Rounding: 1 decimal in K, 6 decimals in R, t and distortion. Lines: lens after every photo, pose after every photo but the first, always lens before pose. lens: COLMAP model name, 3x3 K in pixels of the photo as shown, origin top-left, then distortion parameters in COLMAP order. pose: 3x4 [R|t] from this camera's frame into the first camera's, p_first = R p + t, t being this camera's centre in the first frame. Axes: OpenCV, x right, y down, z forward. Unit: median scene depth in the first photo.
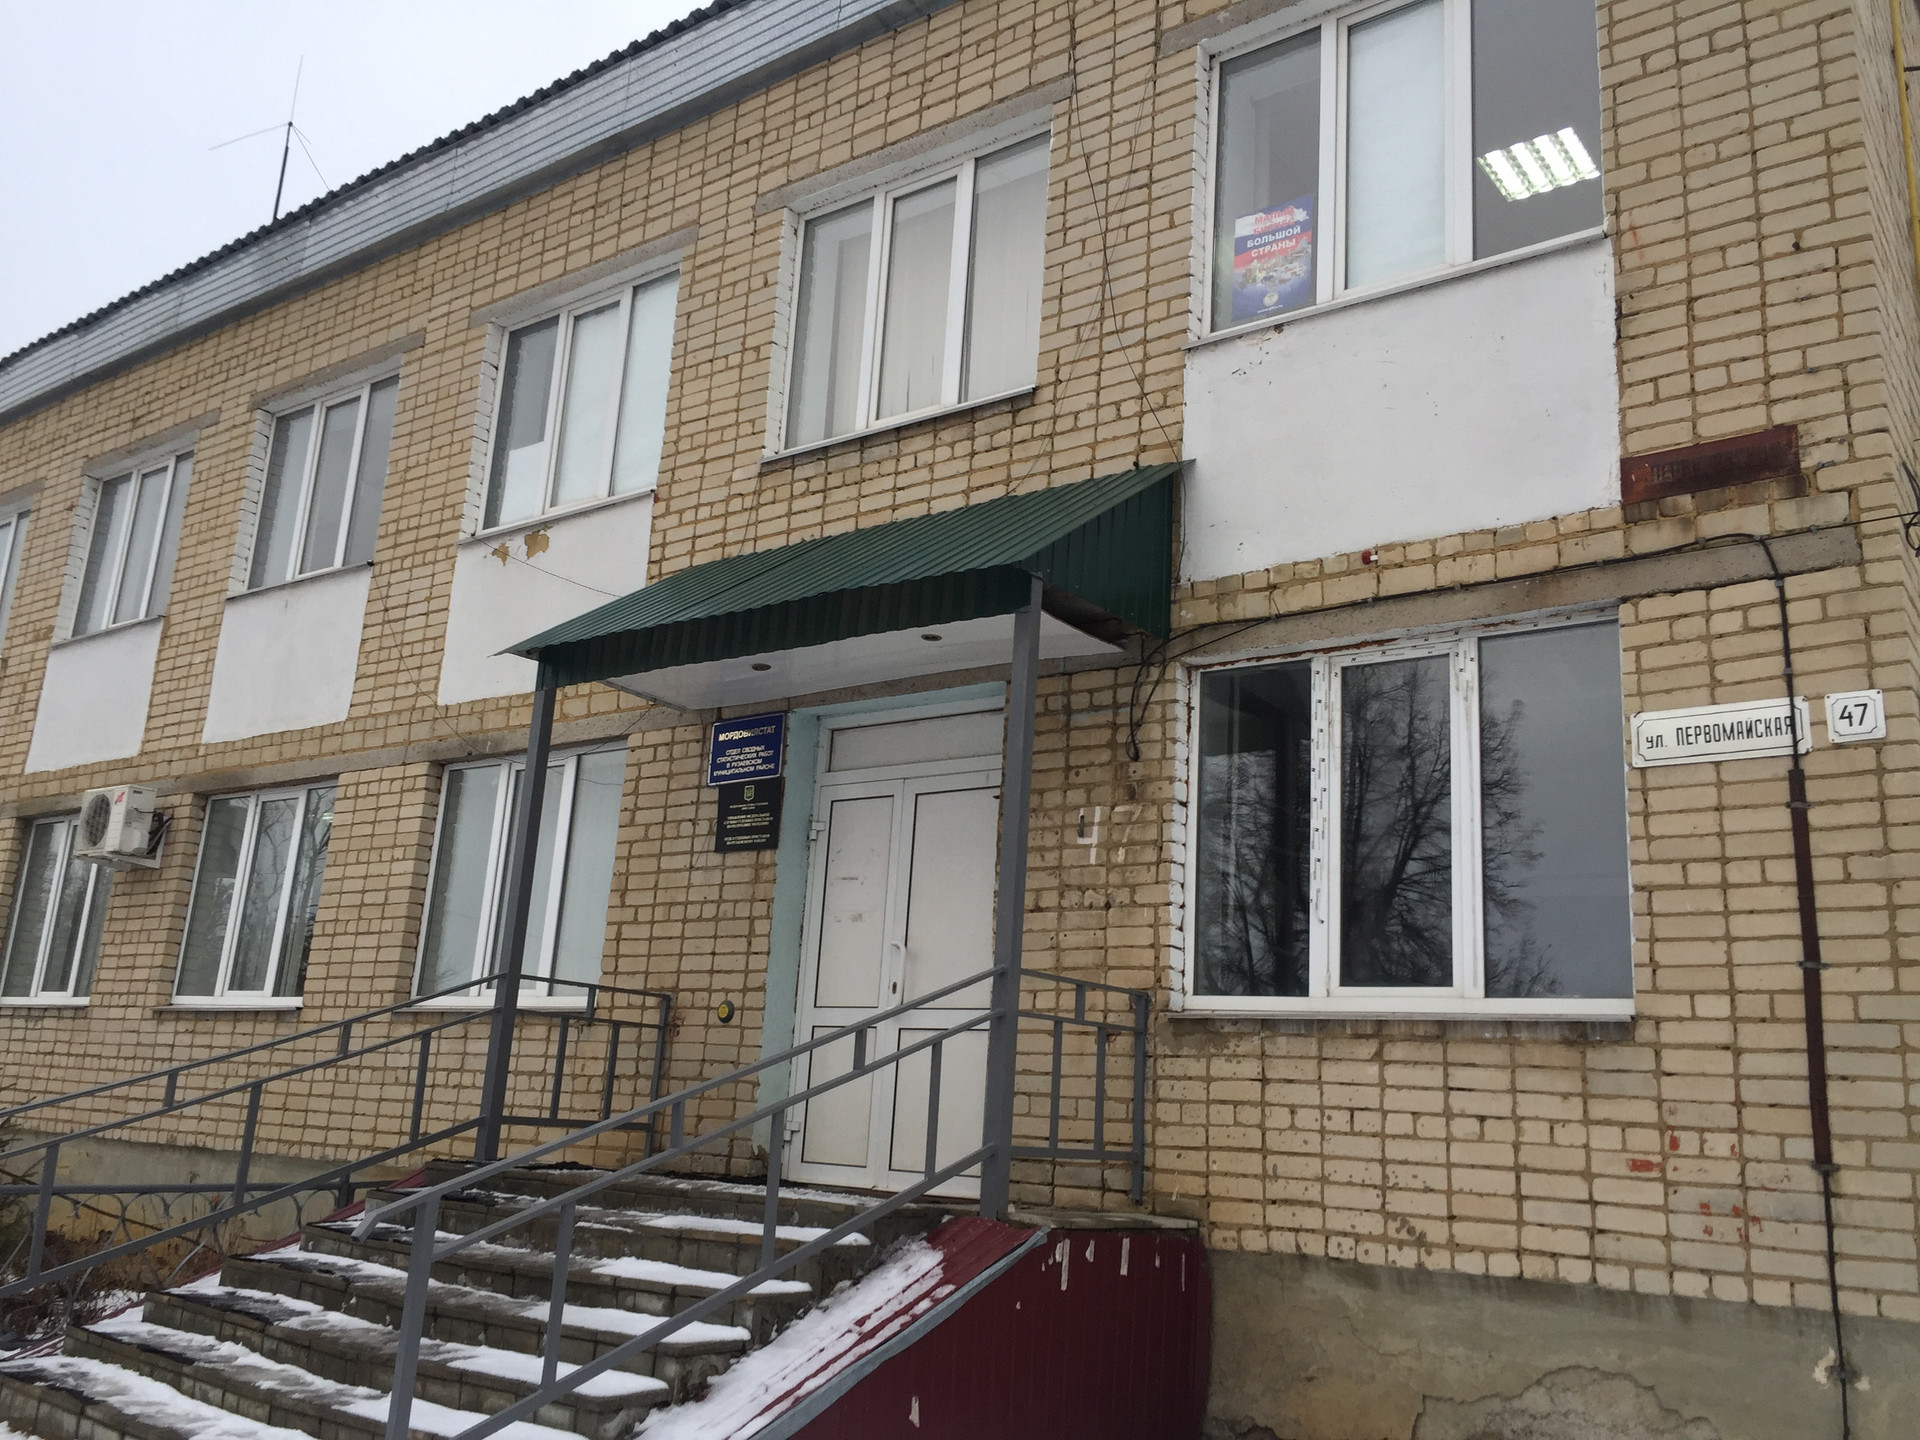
lens RADIAL K [[1640.7, 0, 951.6], [0, 1640.7, 729.2], [0, 0, 1]] dist [0.078368, -0.103688]
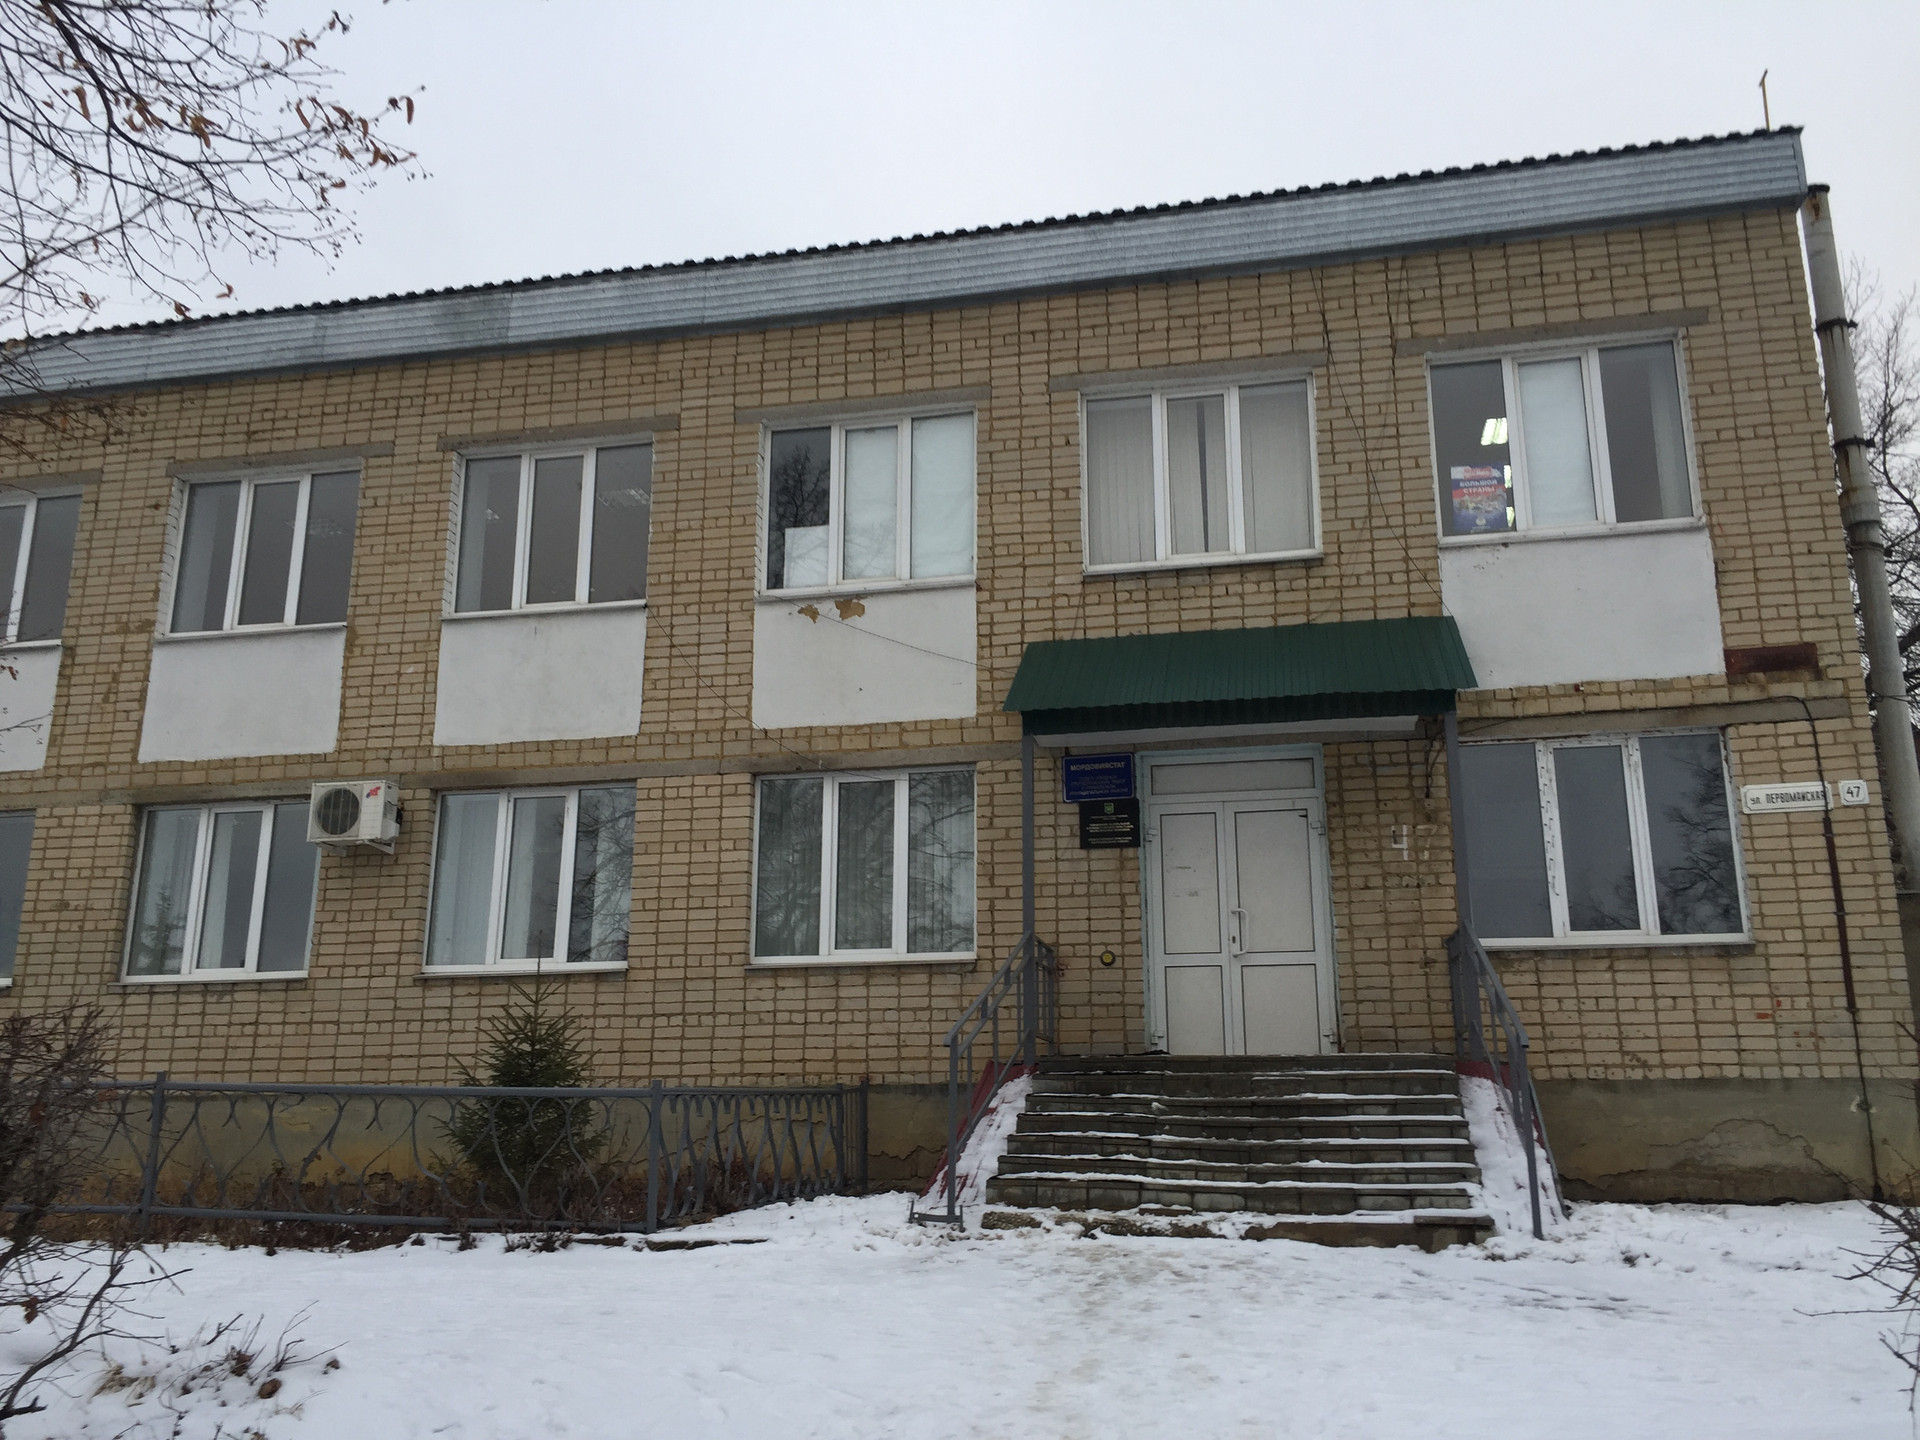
lens RADIAL K [[1640.7, 0, 957.0], [0, 1640.7, 748.4], [0, 0, 1]] dist [0.078368, -0.103688]
pose [[0.905777, 0.043467, 0.421520, -1.014567], [-0.045980, 0.998933, -0.004206, -0.002023], [-0.421253, -0.015572, 0.906809, -0.299704]]
